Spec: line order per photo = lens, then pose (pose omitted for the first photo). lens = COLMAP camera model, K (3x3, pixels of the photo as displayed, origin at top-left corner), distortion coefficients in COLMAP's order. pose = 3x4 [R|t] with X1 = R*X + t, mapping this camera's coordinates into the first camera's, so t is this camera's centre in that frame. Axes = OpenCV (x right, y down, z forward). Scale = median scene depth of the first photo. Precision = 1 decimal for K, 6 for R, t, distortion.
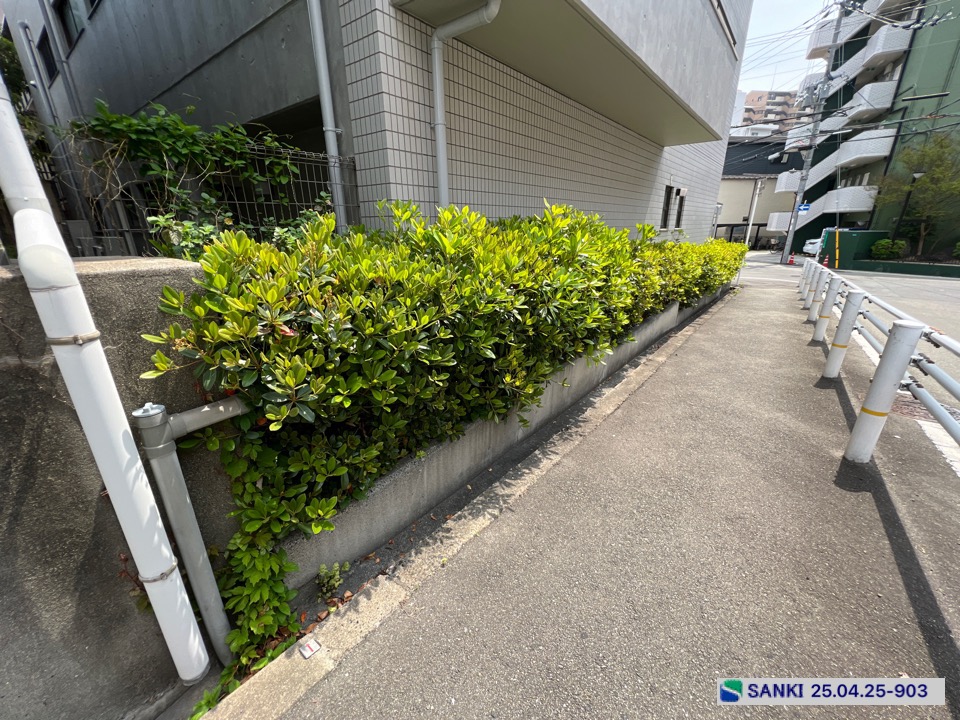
lens RADIAL K [[386.3, 0, 479.8], [0, 386.3, 361.8], [0, 0, 1]] dist [-0.002394, 0.000400]
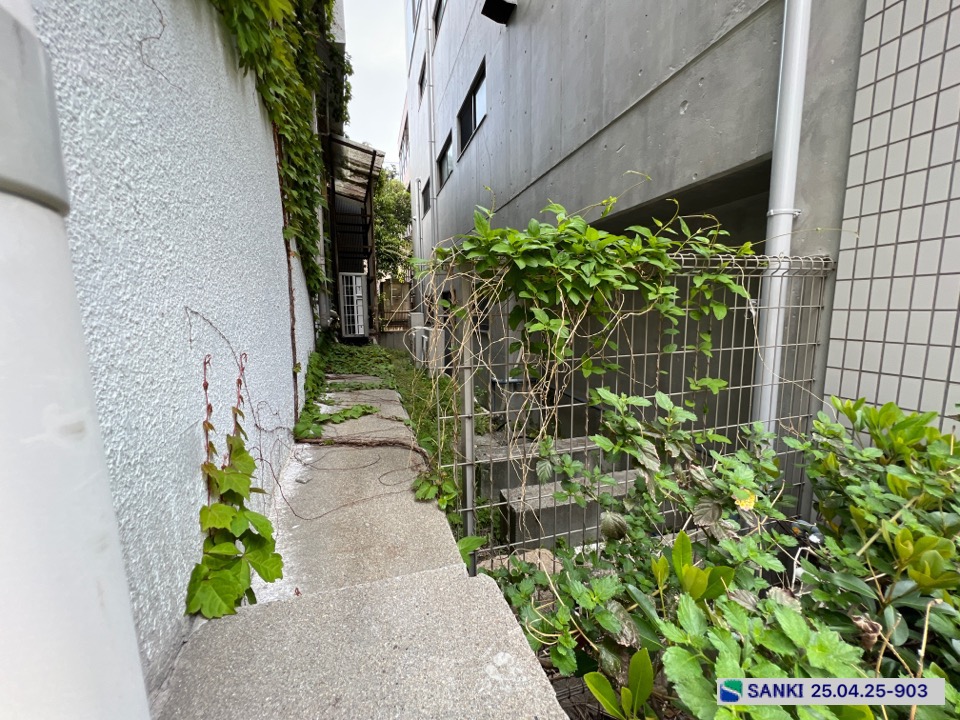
lens RADIAL K [[386.3, 0, 483.9], [0, 386.3, 362.5], [0, 0, 1]] dist [-0.002394, 0.000400]
pose [[0.820621, 0.077789, -0.566154, -0.398419], [-0.185191, 0.973430, -0.134681, -0.236783], [0.540634, 0.215369, 0.813223, 0.364227]]
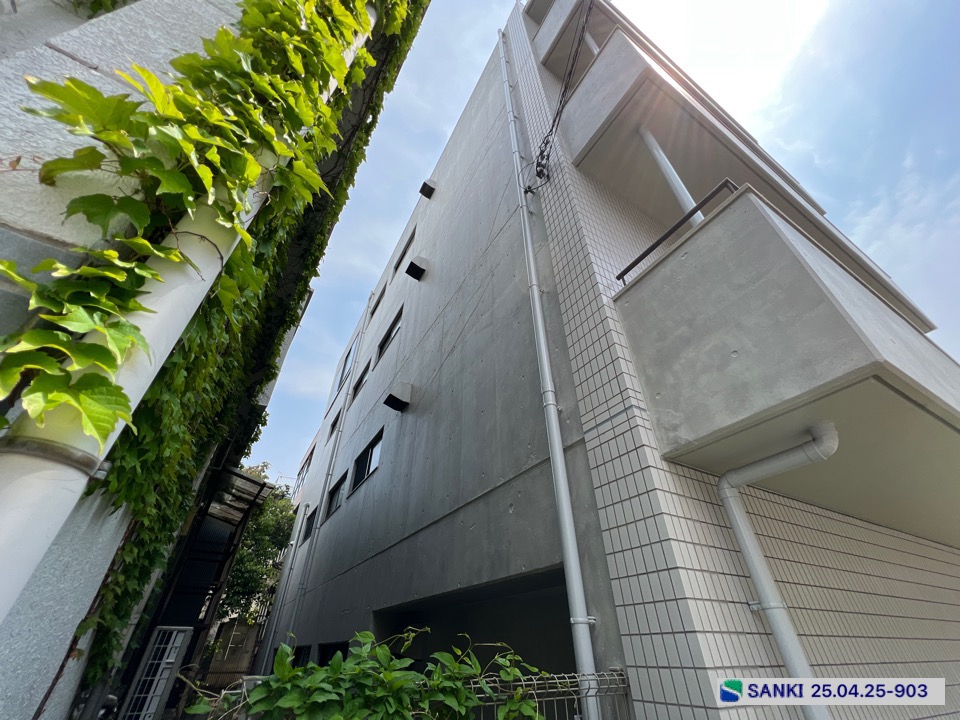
lens RADIAL K [[386.3, 0, 482.2], [0, 386.3, 363.2], [0, 0, 1]] dist [-0.002394, 0.000400]
pose [[0.936781, -0.209174, -0.280514, -0.263227], [-0.118071, 0.565690, -0.816122, -0.289563], [0.329395, 0.797648, 0.505230, 0.266552]]
